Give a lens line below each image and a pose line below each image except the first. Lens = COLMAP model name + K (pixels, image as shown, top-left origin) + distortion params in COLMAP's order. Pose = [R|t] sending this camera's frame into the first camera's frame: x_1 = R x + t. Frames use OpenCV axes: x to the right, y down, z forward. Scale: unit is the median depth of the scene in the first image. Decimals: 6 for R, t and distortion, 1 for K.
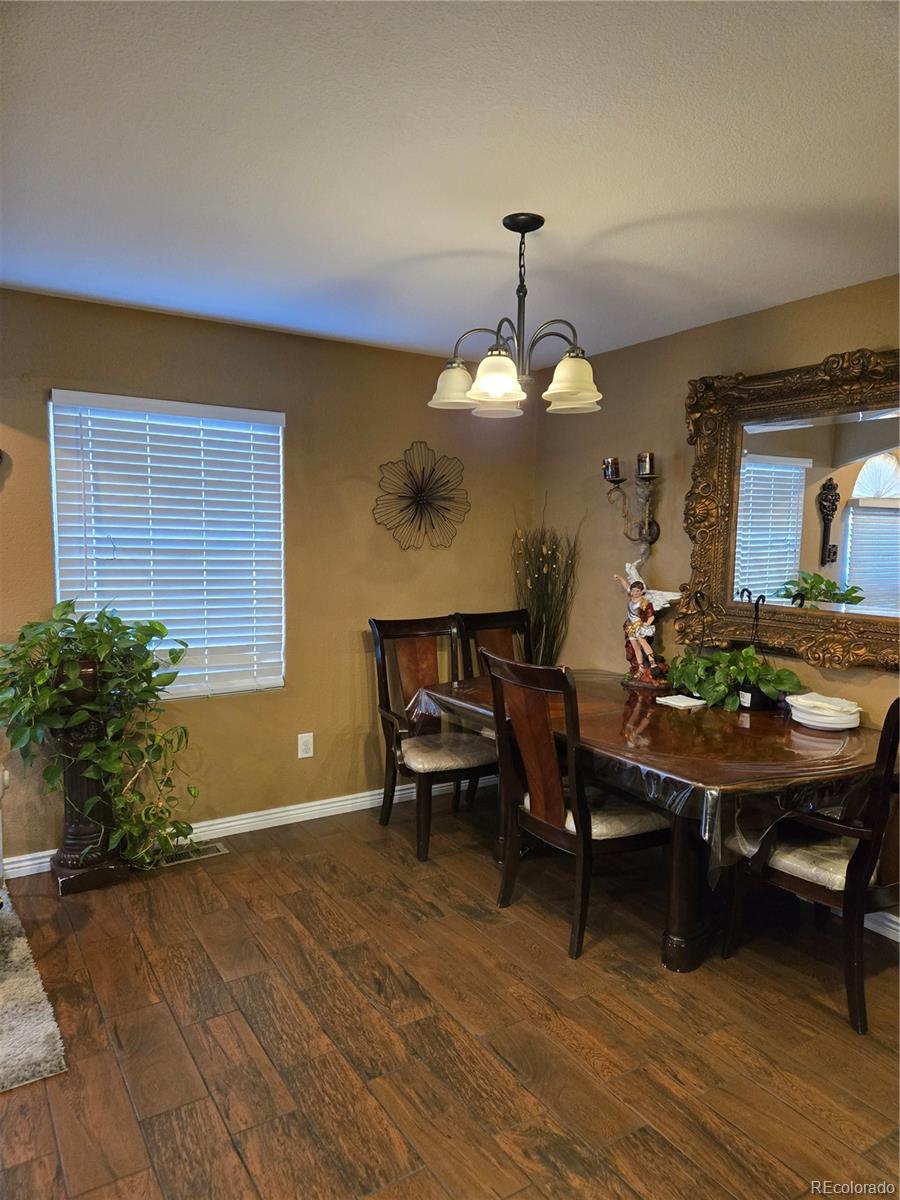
lens RADIAL K [[802.4, 0, 446.4], [0, 802.4, 597.7], [0, 0, 1]] dist [0.110427, -0.082298]
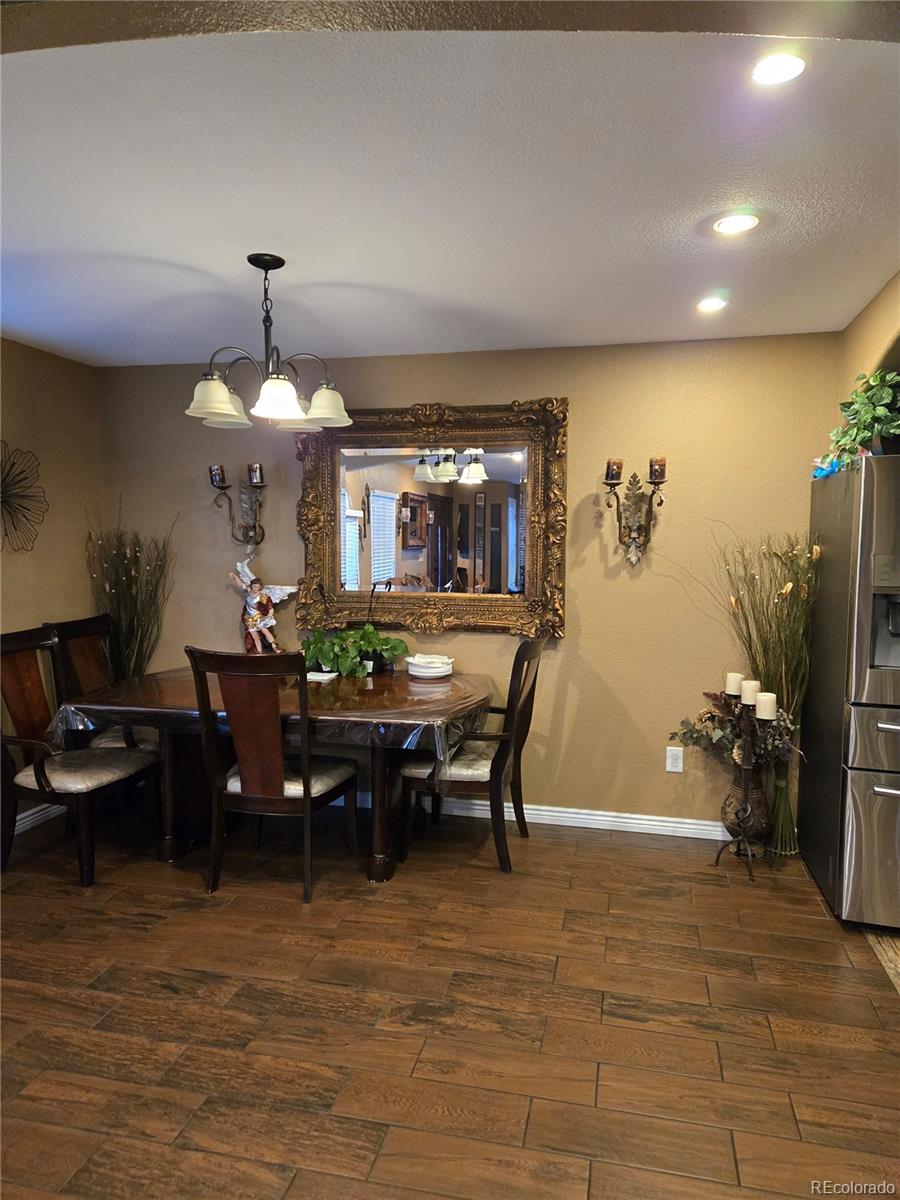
lens RADIAL K [[802.4, 0, 446.4], [0, 802.4, 597.7], [0, 0, 1]] dist [0.110427, -0.082298]
pose [[0.705916, -0.062972, 0.705490, -0.446580], [0.063765, 0.997646, 0.025247, -0.006040], [-0.705419, 0.027163, 0.708270, 0.029212]]
